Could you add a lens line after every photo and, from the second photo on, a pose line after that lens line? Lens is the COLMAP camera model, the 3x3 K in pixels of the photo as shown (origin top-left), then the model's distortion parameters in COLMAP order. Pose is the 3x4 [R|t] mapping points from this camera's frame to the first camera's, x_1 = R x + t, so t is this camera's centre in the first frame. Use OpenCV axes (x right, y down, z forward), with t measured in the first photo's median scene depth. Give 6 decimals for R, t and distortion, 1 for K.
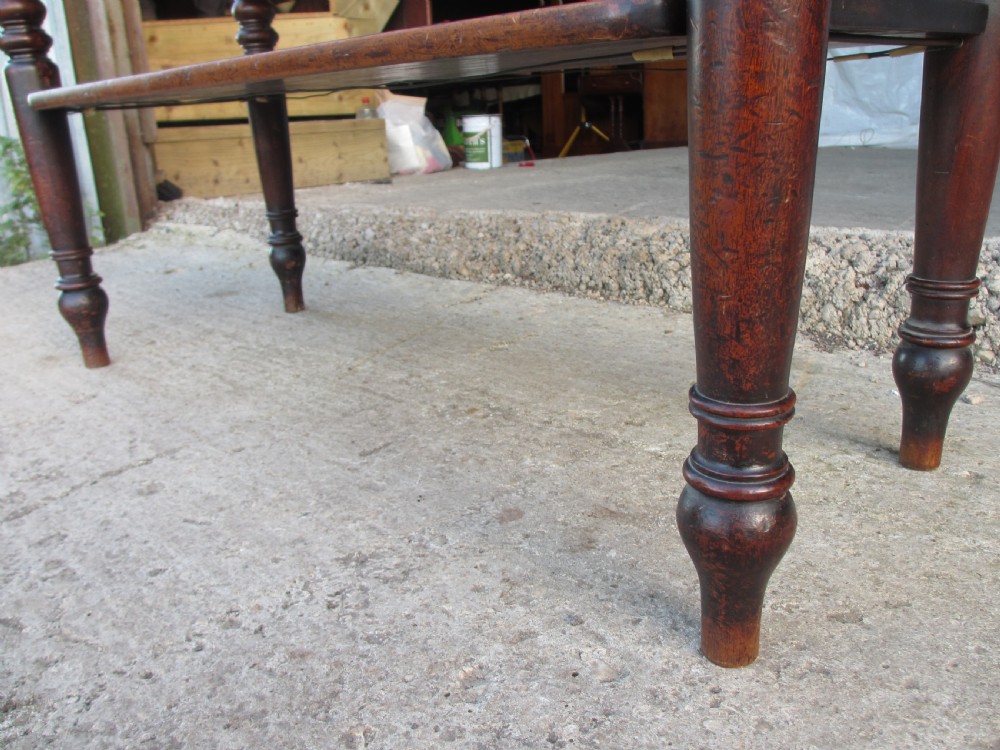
lens RADIAL K [[837.2, 0, 498.2], [0, 837.2, 376.6], [0, 0, 1]] dist [-0.056419, 0.020354]
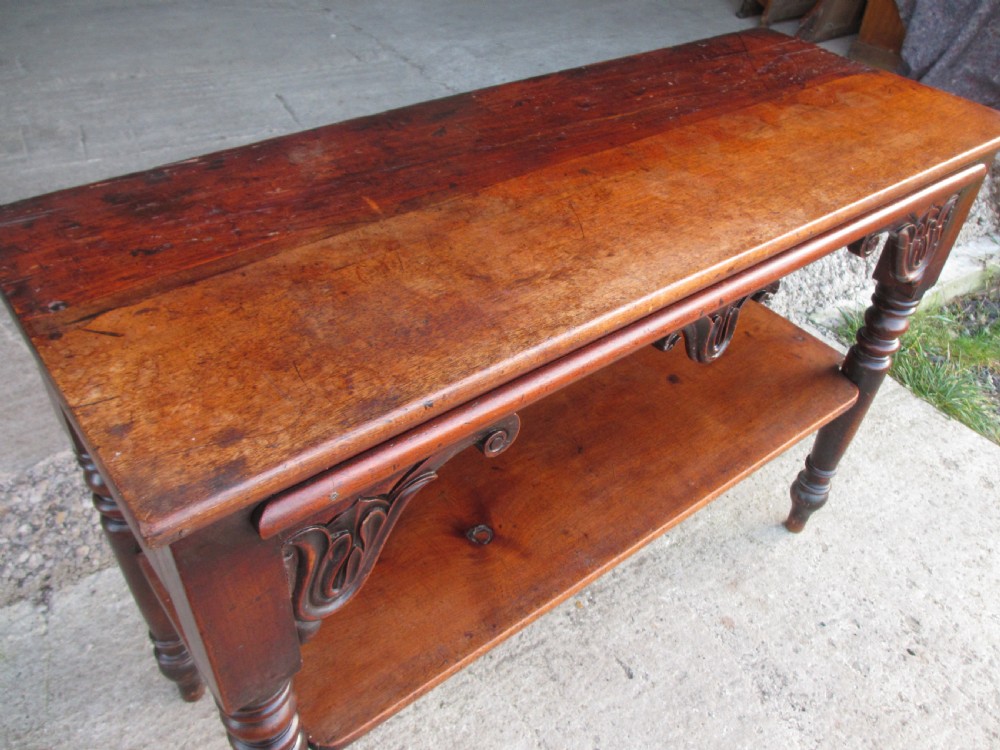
lens RADIAL K [[837.2, 0, 495.6], [0, 837.2, 384.2], [0, 0, 1]] dist [-0.056419, 0.020354]
pose [[0.249817, -0.567617, 0.784476, -1.182191], [0.238310, 0.821285, 0.518361, -1.275468], [-0.938509, 0.057453, 0.340440, 0.706769]]
